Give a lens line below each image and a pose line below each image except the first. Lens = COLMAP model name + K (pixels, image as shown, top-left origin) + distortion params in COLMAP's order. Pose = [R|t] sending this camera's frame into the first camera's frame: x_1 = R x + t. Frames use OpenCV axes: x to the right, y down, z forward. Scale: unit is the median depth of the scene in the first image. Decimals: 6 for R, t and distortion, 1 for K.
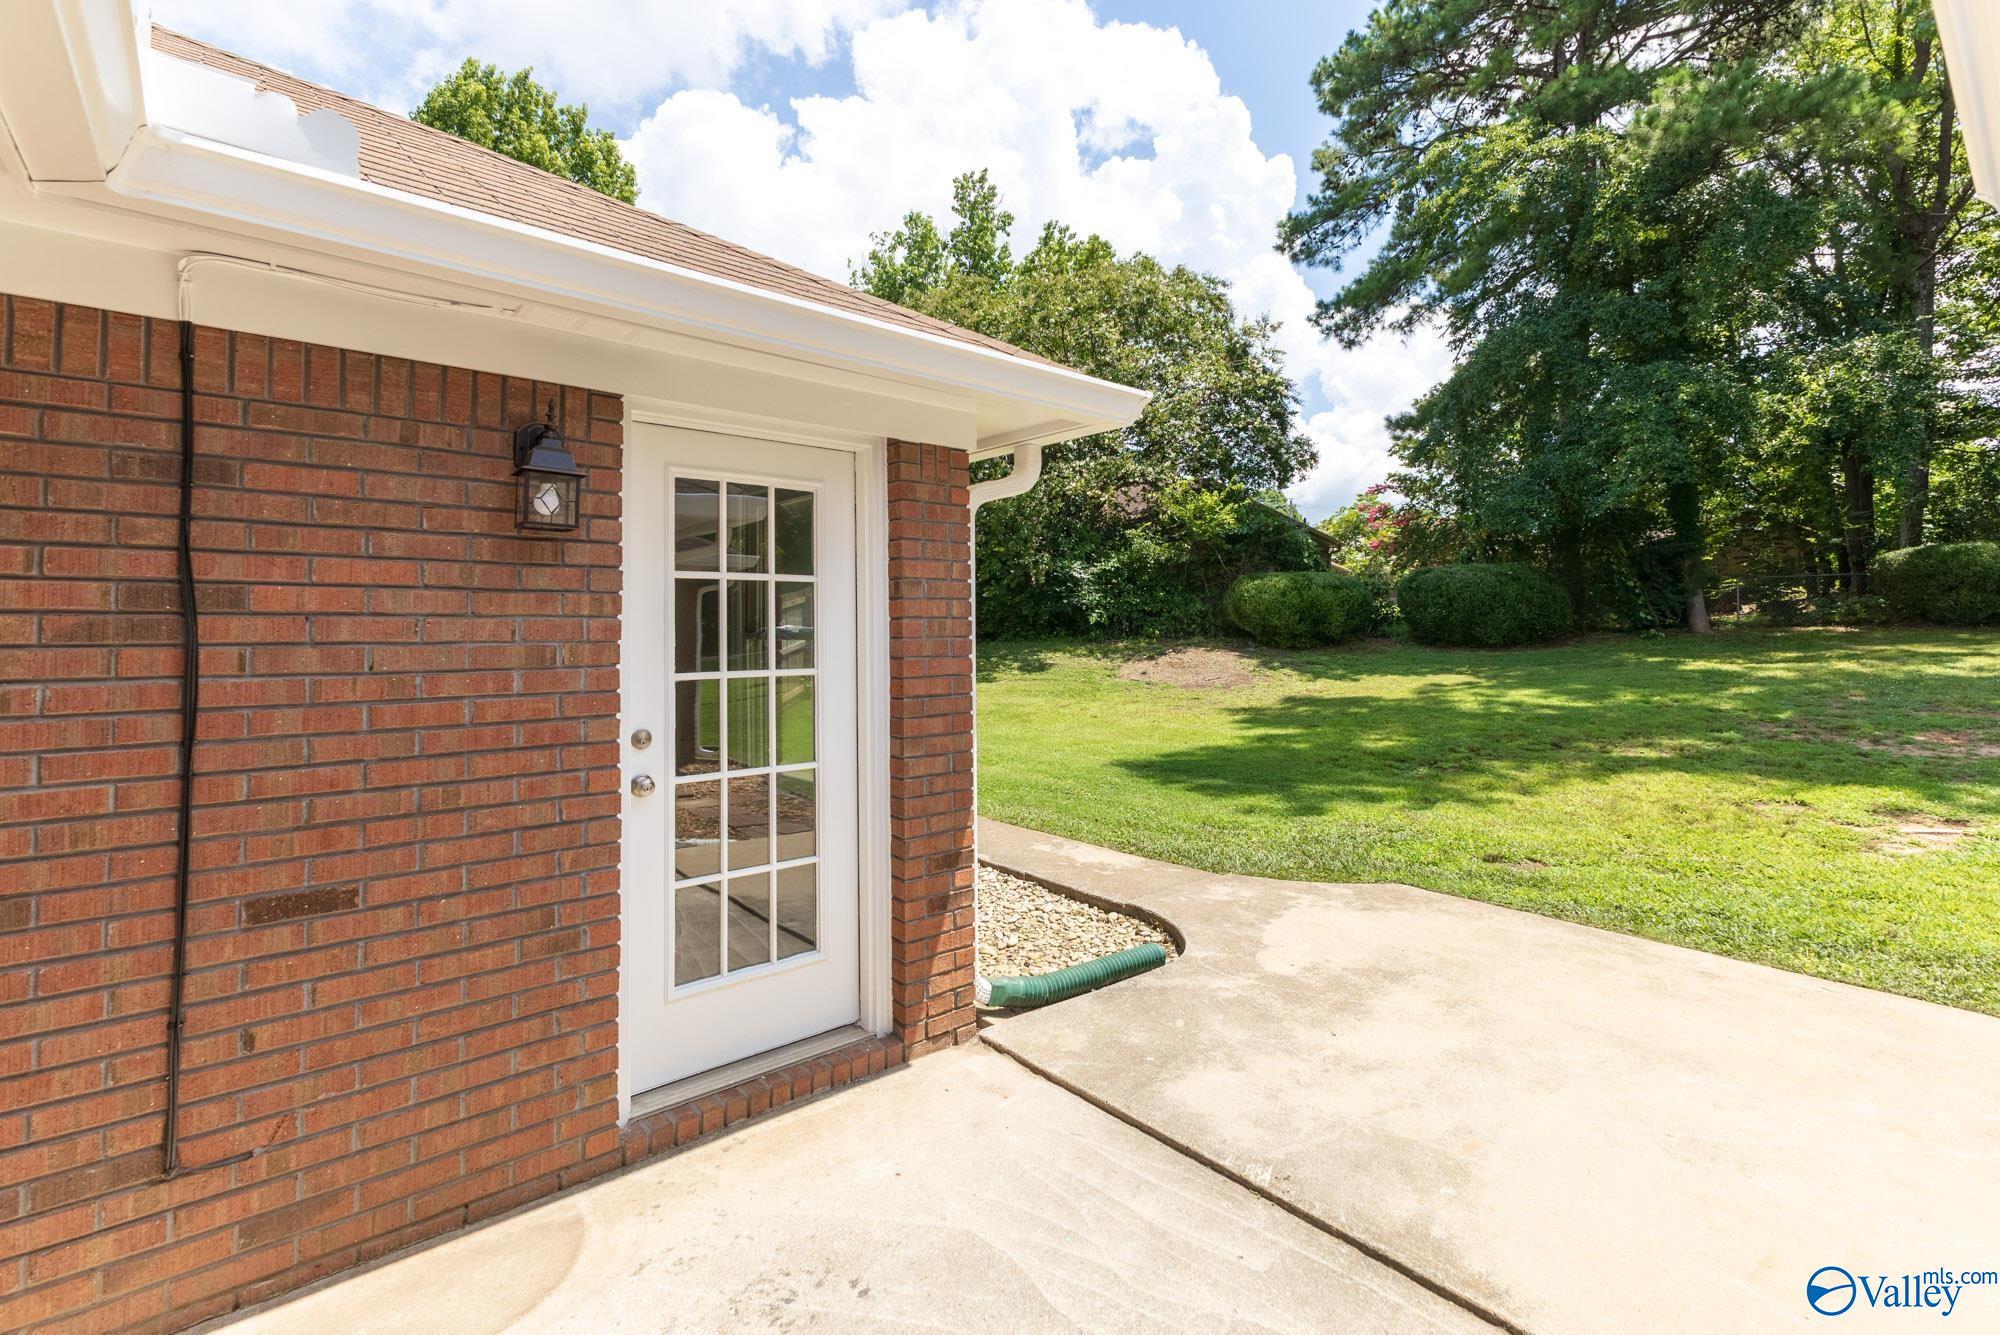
lens RADIAL K [[913.6, 0, 1002.1], [0, 913.6, 598.6], [0, 0, 1]] dist [0.003914, 0.000399]
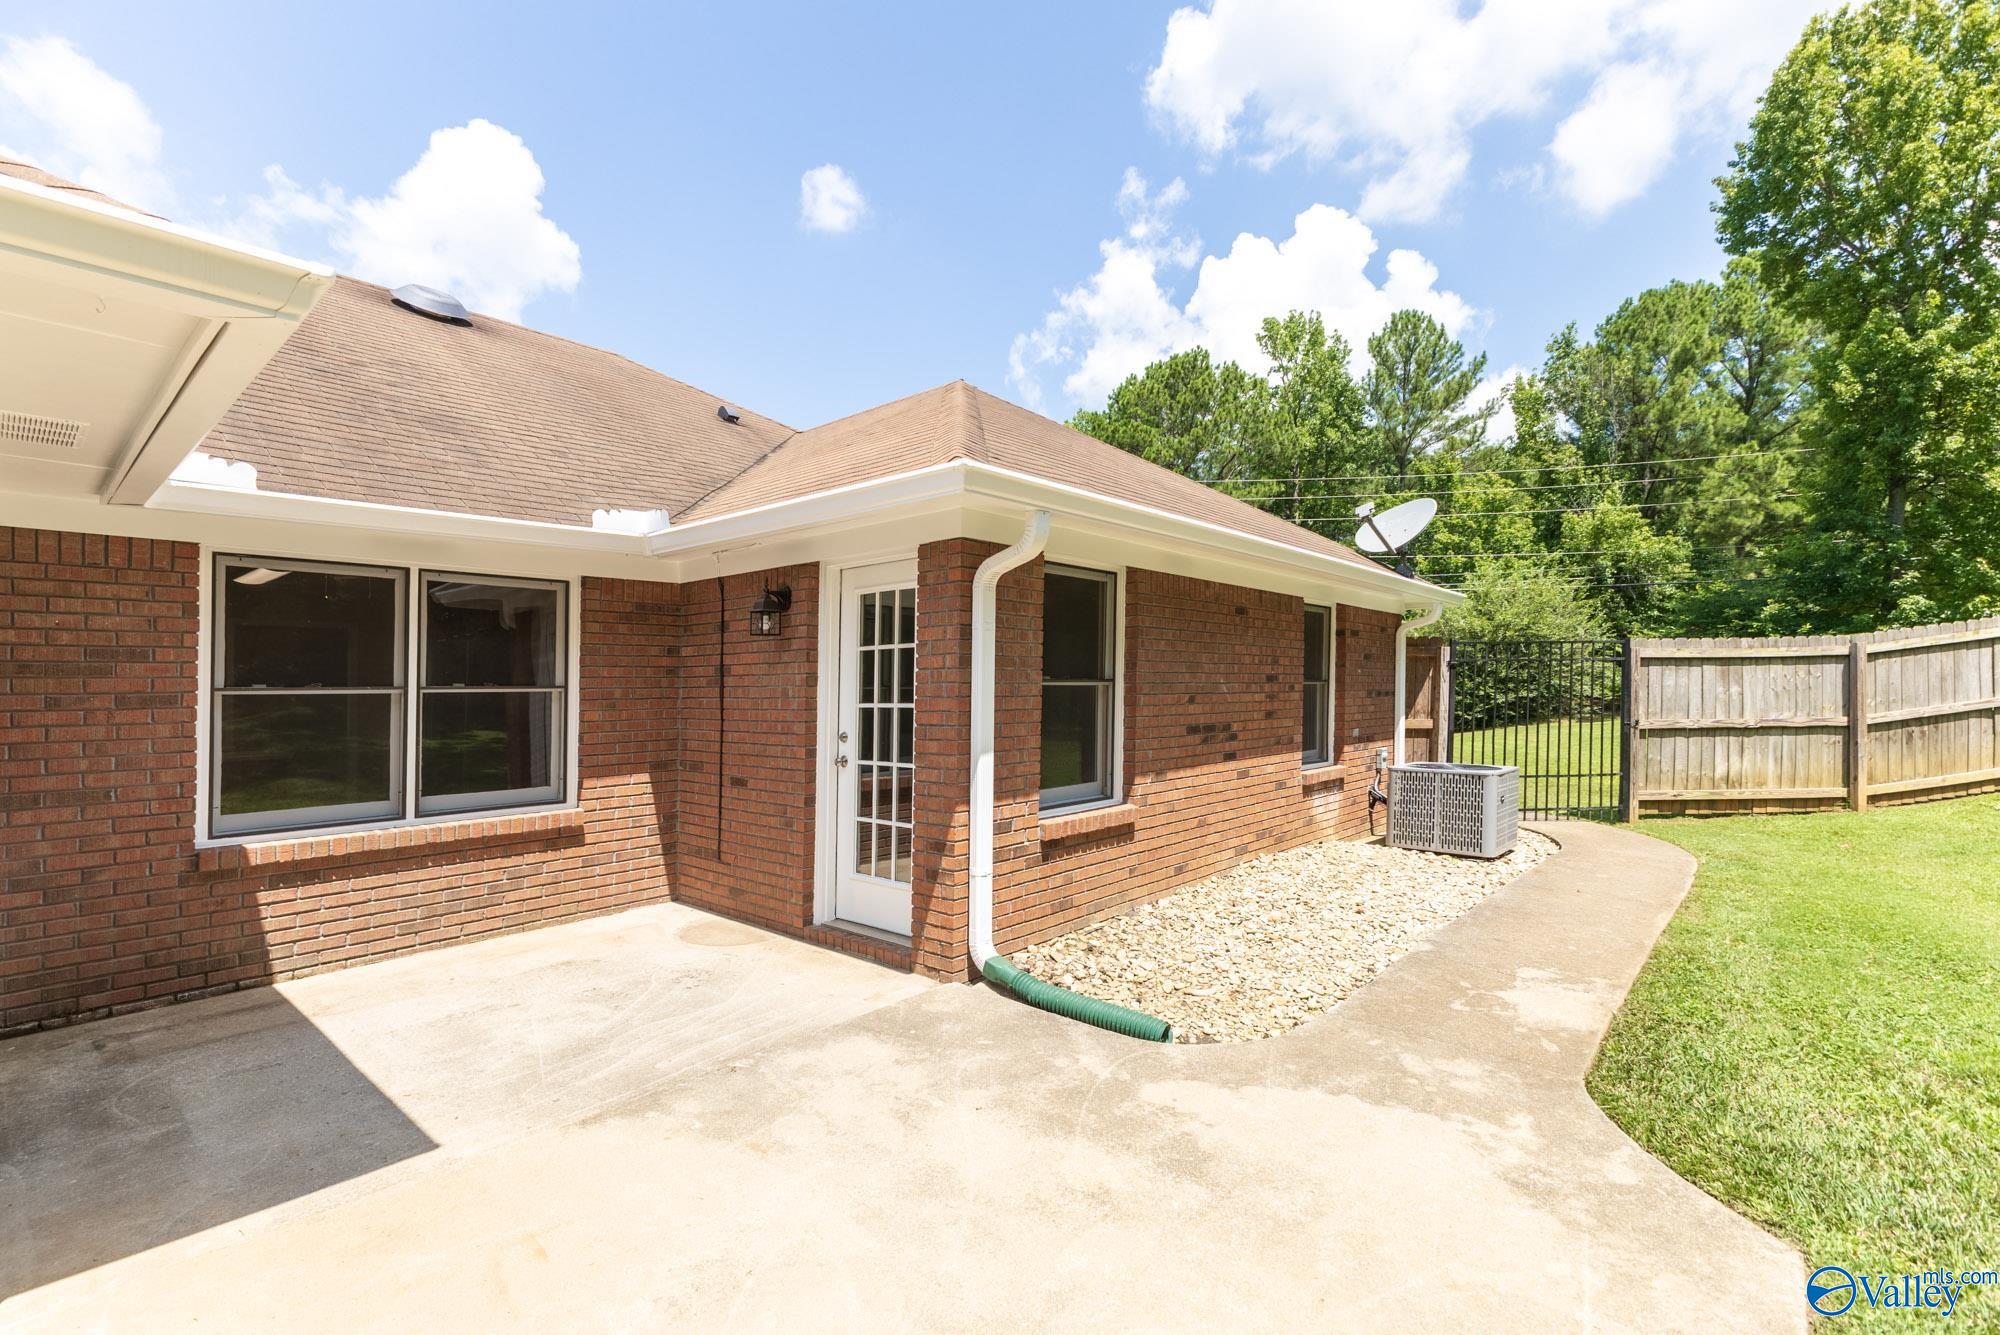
lens RADIAL K [[854.5, 0, 971.9], [0, 854.5, 684.3], [0, 0, 1]] dist [0.028098, -0.013460]
pose [[0.141712, 0.000892, -0.989907, 1.650846], [0.043036, 0.999049, 0.007061, 0.049294], [0.988972, -0.043602, 0.141539, 1.190508]]
